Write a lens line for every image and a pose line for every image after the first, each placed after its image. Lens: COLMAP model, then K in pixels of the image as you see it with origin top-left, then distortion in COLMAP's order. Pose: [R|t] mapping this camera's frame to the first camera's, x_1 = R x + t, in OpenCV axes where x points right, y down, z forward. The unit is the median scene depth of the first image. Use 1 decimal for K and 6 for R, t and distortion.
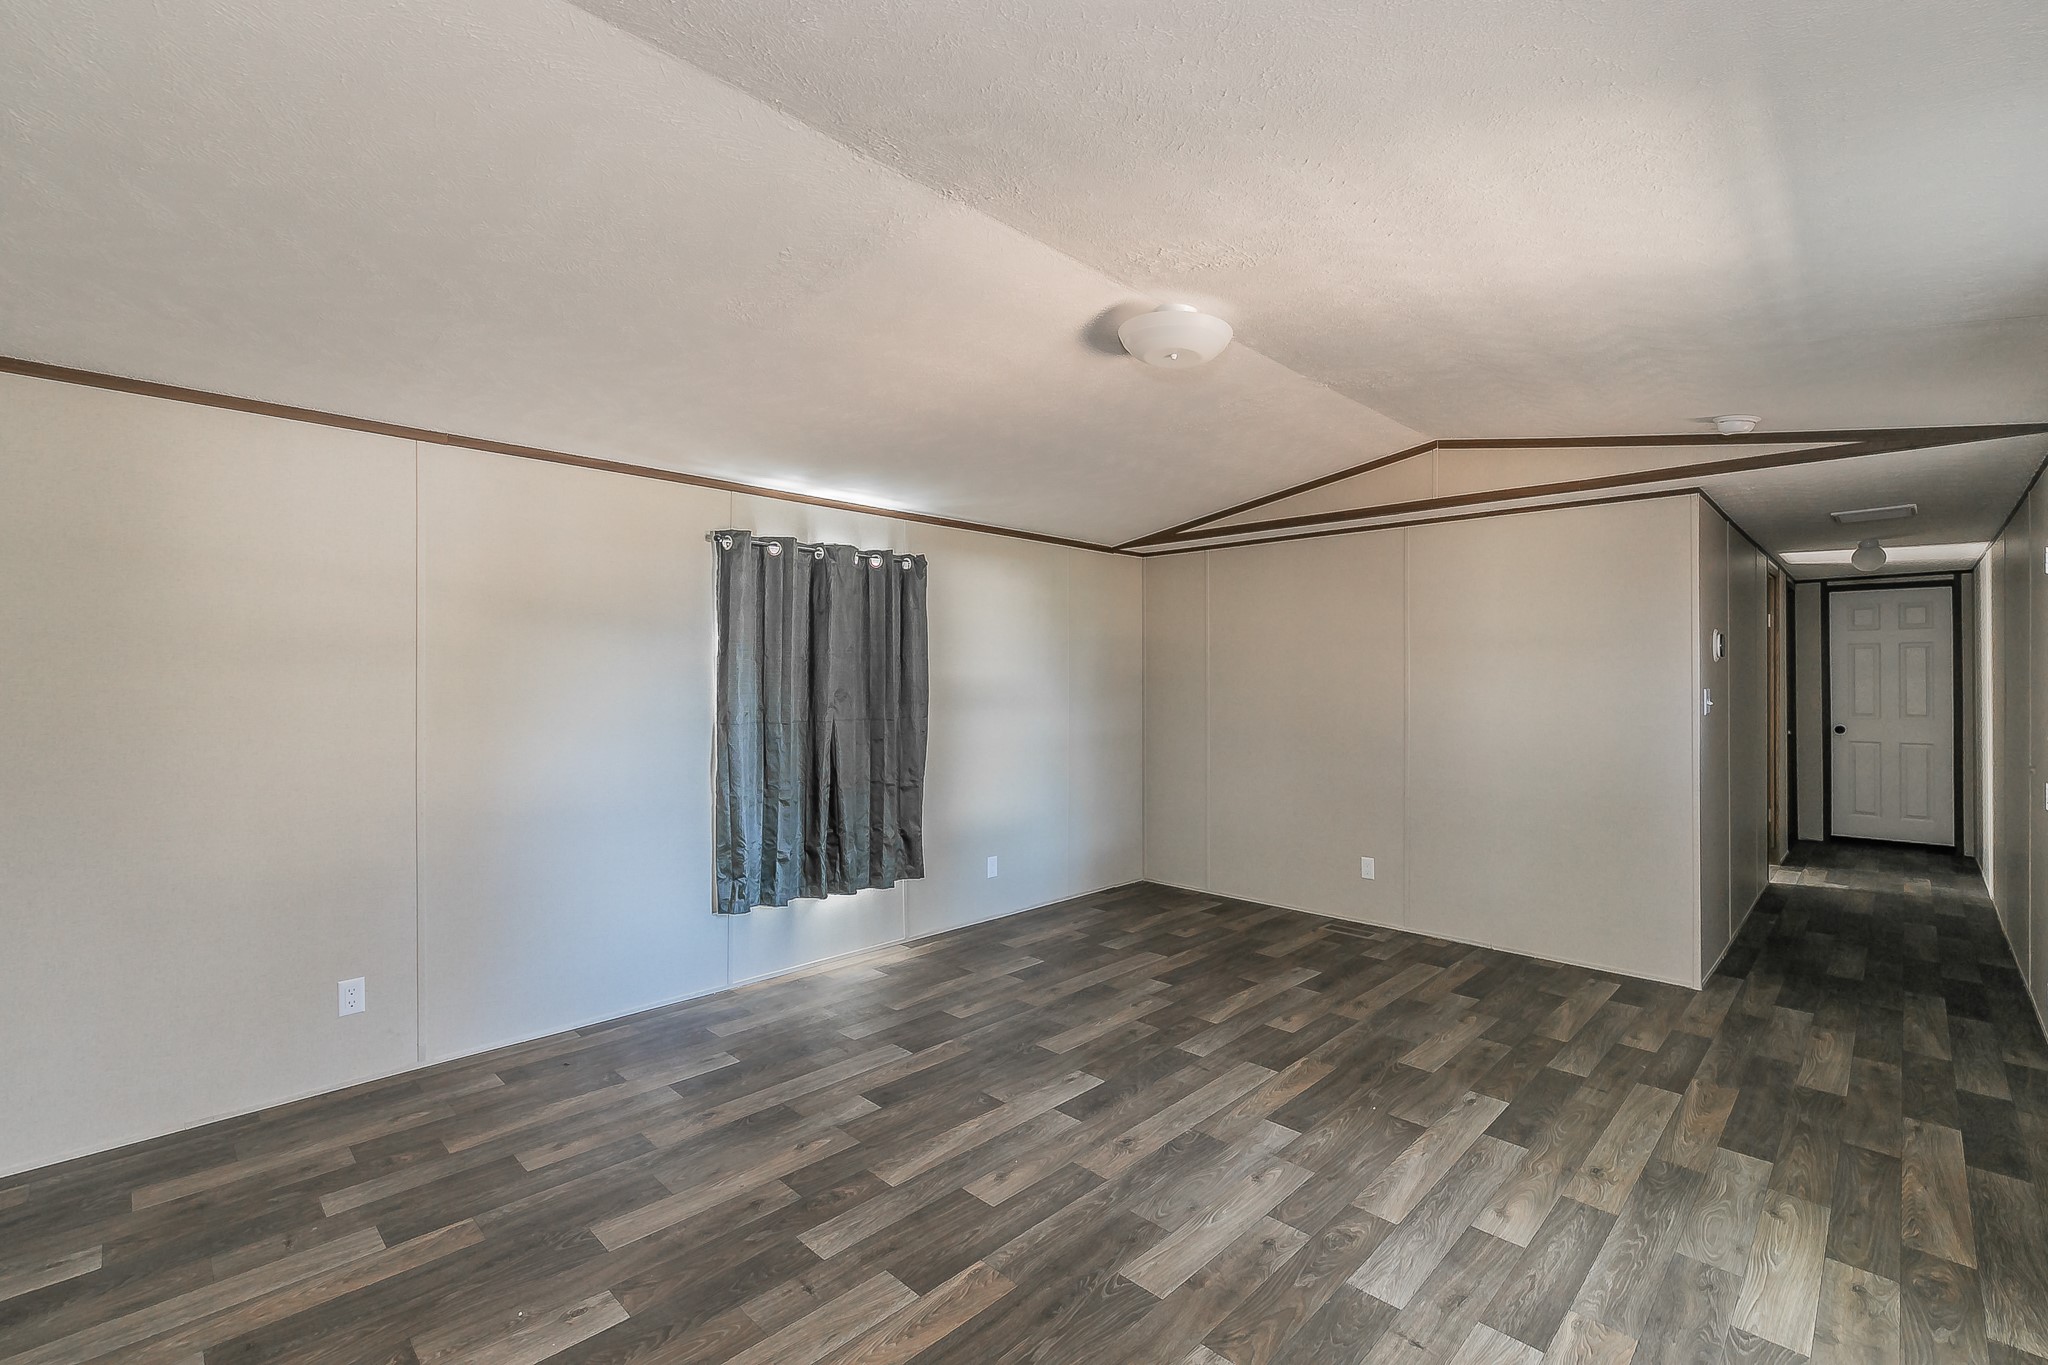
lens RADIAL K [[890.9, 0, 1007.7], [0, 890.9, 653.4], [0, 0, 1]] dist [0.005829, 0.000424]
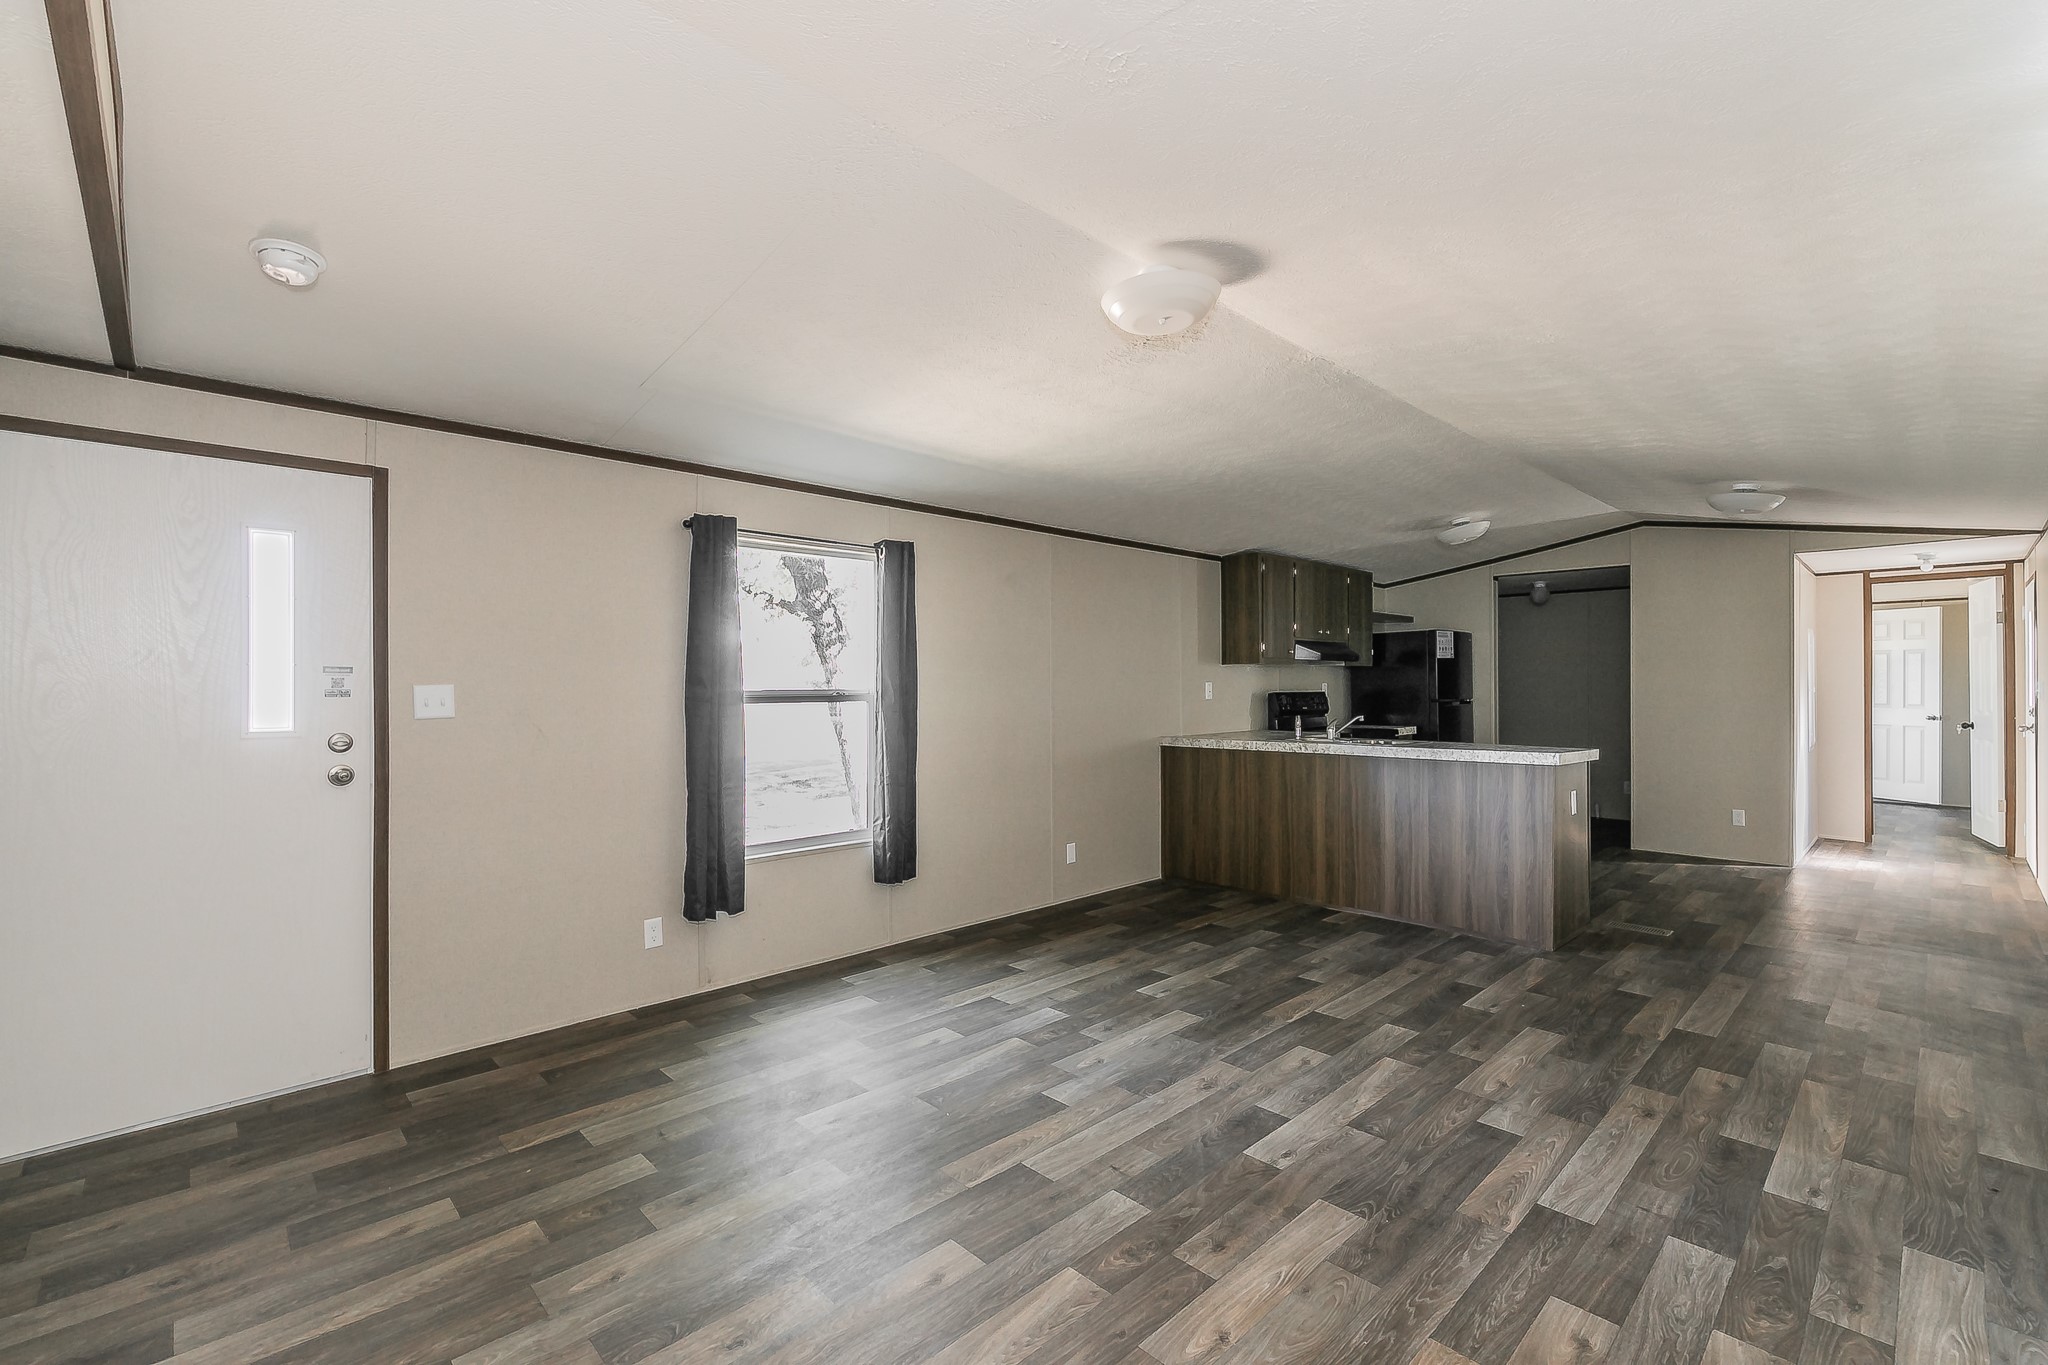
lens RADIAL K [[890.9, 0, 1016.7], [0, 890.9, 668.0], [0, 0, 1]] dist [0.005829, 0.000424]
pose [[-0.999752, -0.002050, 0.022164, 0.317467], [-0.003130, 0.998804, -0.048784, 0.084549], [-0.022037, -0.048842, -0.998563, 1.958445]]
